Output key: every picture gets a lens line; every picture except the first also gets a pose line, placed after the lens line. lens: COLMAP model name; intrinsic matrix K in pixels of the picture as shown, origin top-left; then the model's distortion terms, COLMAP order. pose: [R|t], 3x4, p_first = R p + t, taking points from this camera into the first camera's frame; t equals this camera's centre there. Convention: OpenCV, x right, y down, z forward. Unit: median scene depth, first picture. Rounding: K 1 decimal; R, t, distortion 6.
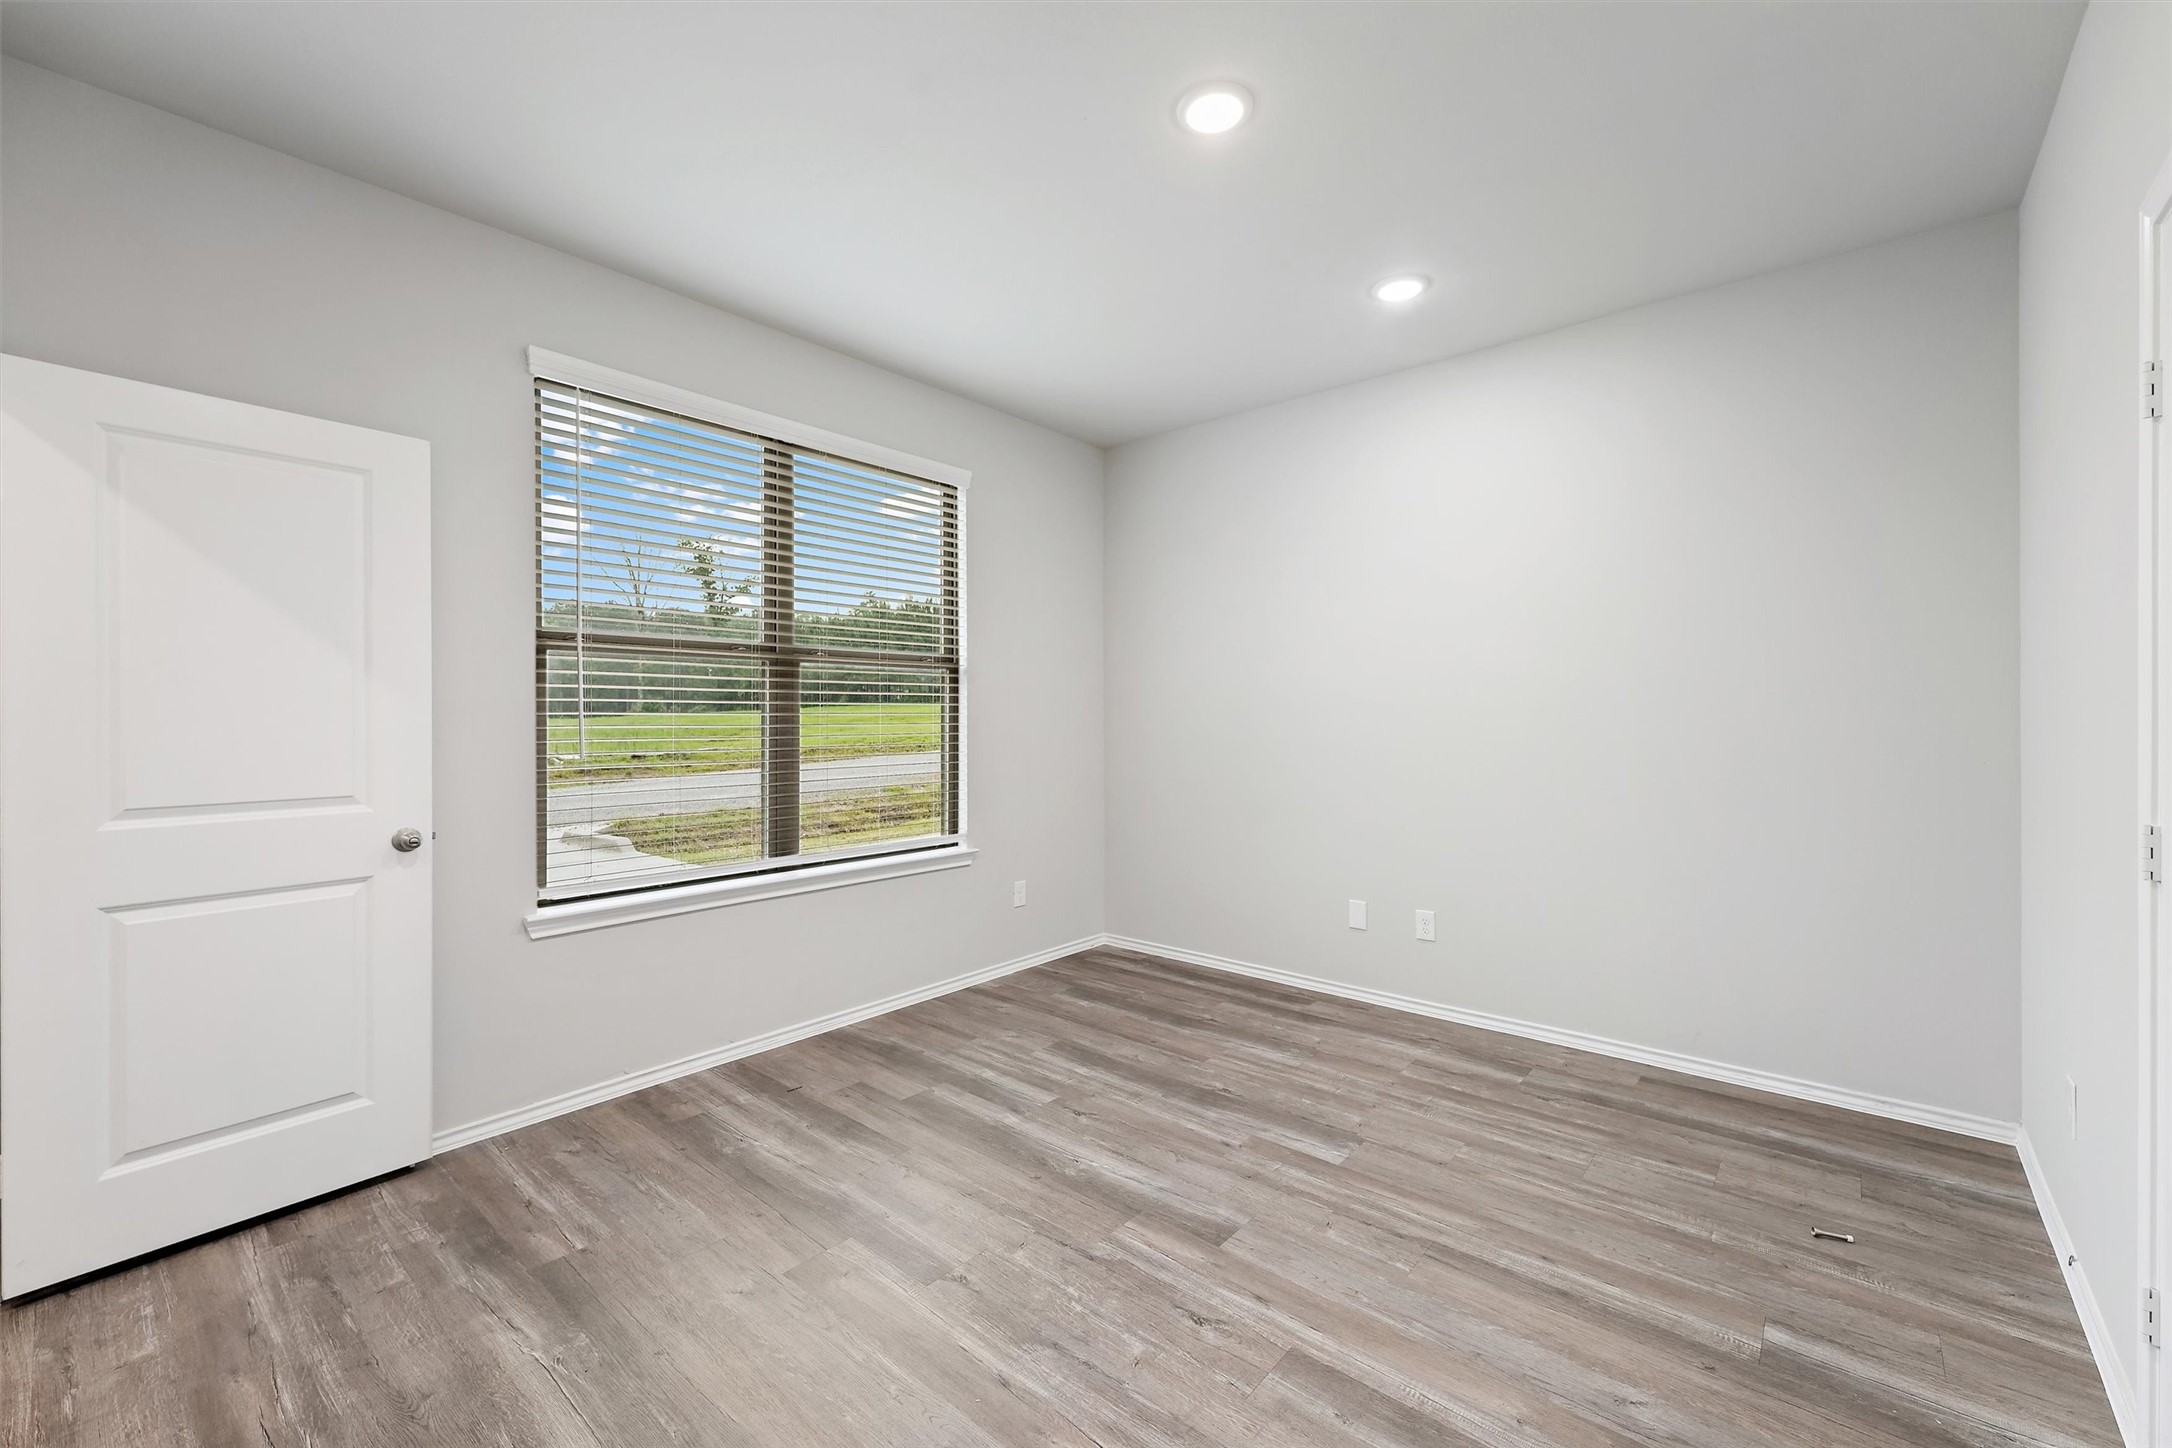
lens RADIAL K [[888.5, 0, 1076.0], [0, 888.5, 714.8], [0, 0, 1]] dist [0.018805, -0.005676]
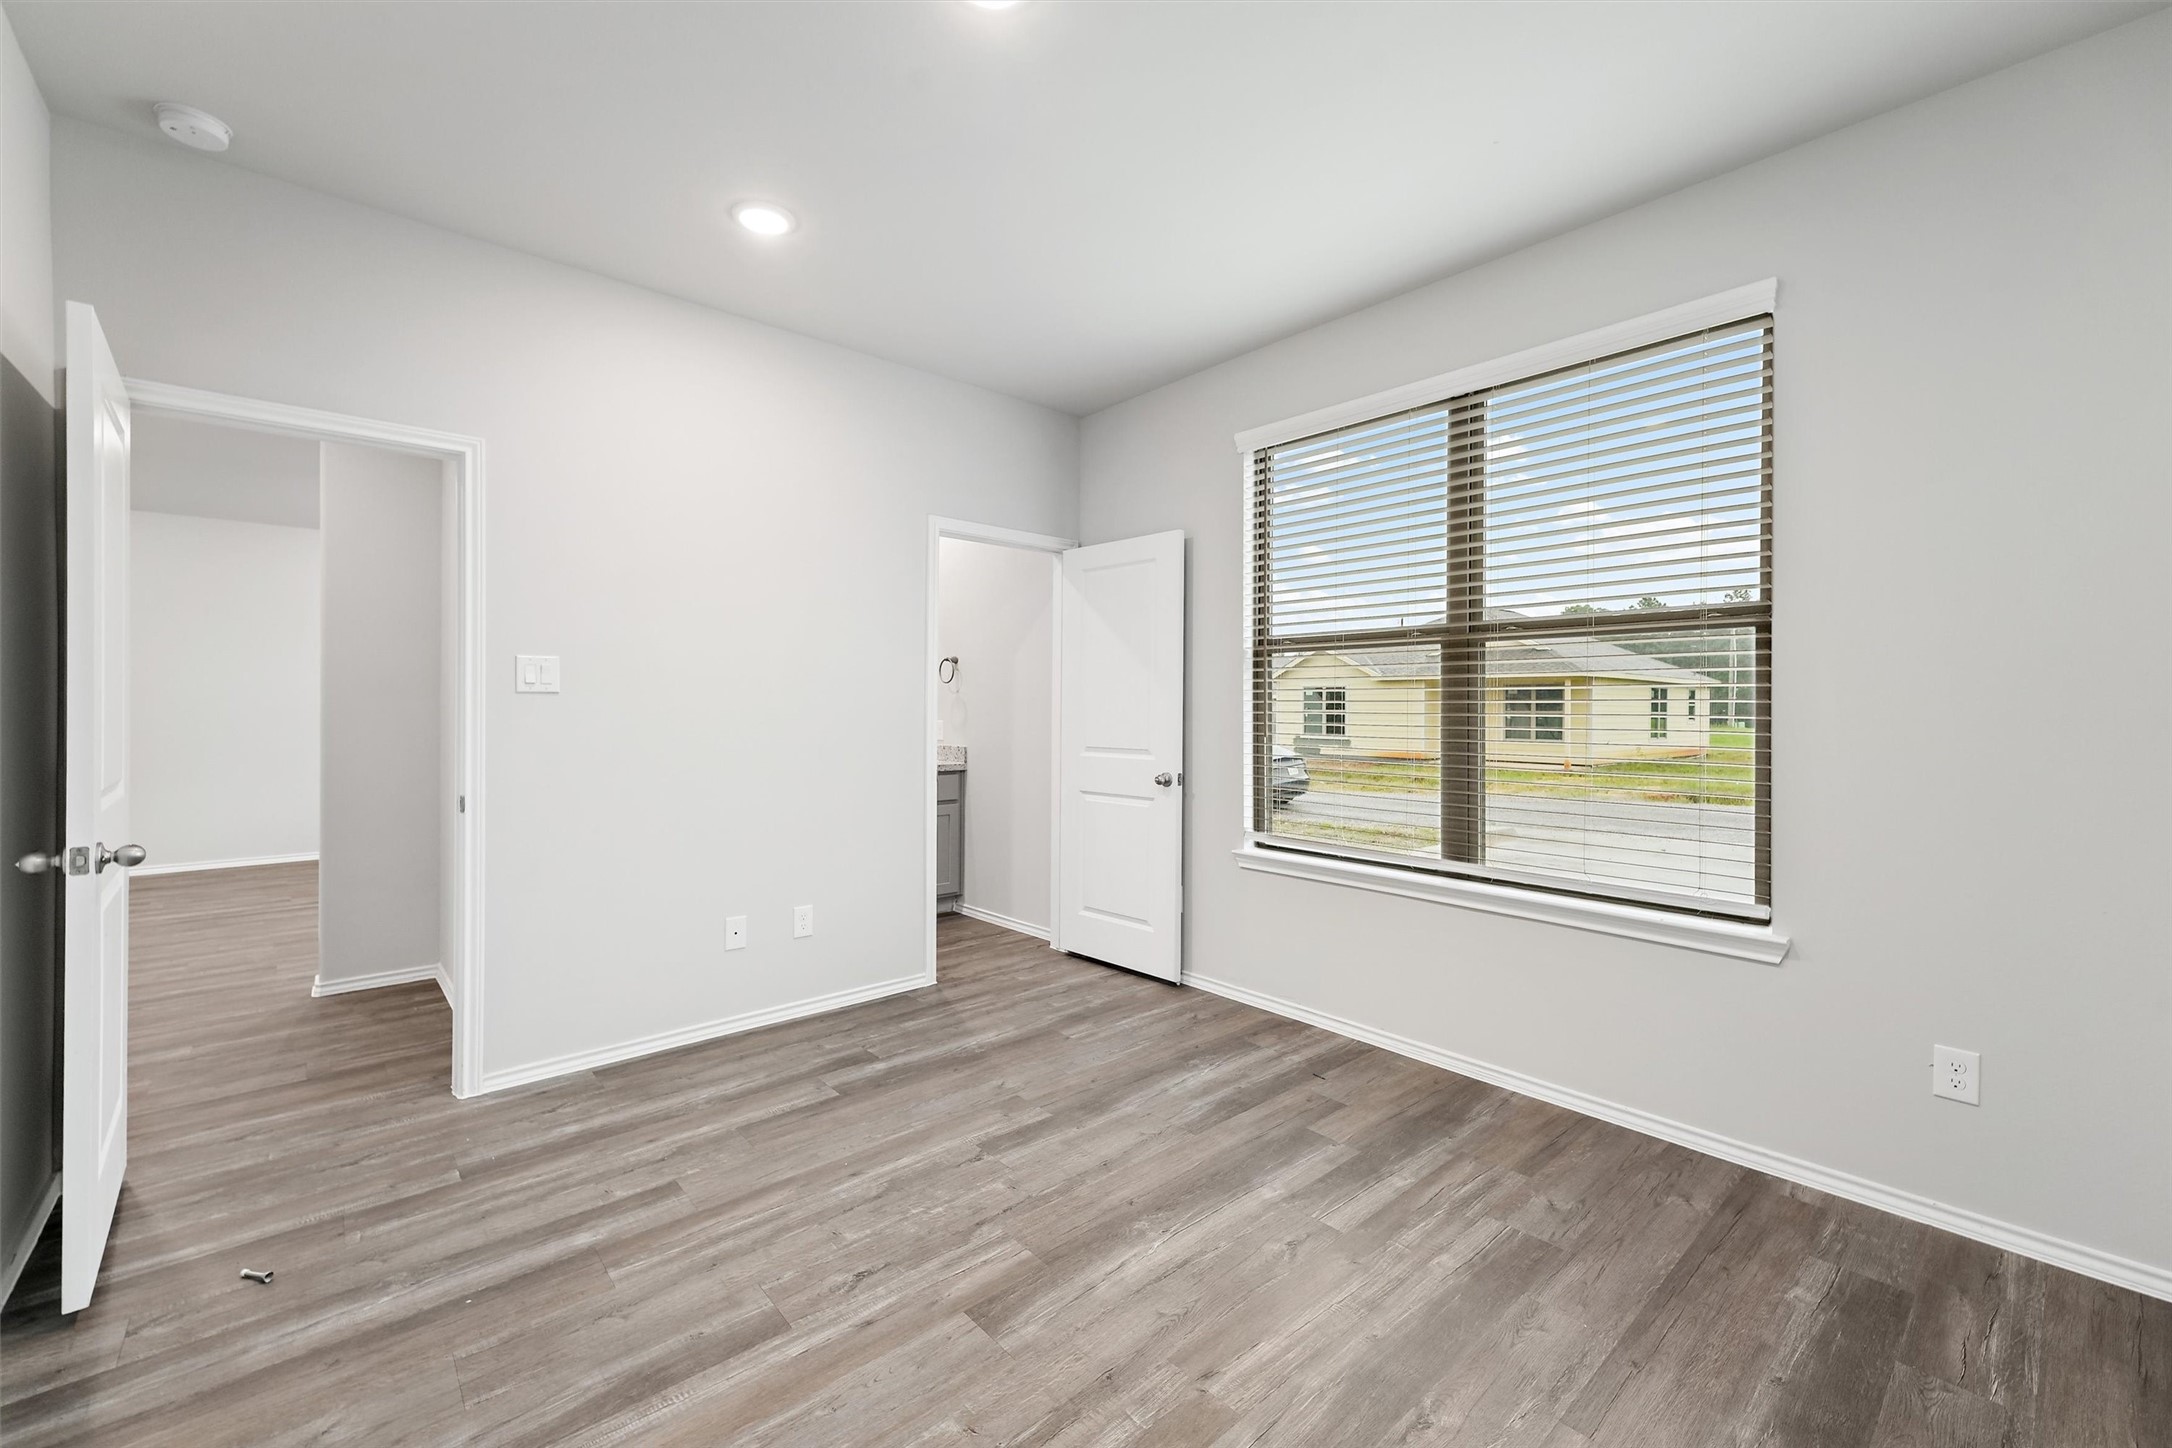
lens RADIAL K [[888.5, 0, 1076.0], [0, 888.5, 714.8], [0, 0, 1]] dist [0.018805, -0.005676]
pose [[-0.143702, 0.012445, -0.989543, 0.791352], [-0.002737, 0.999912, 0.012973, 0.002574], [0.989617, 0.004573, -0.143655, 0.975823]]
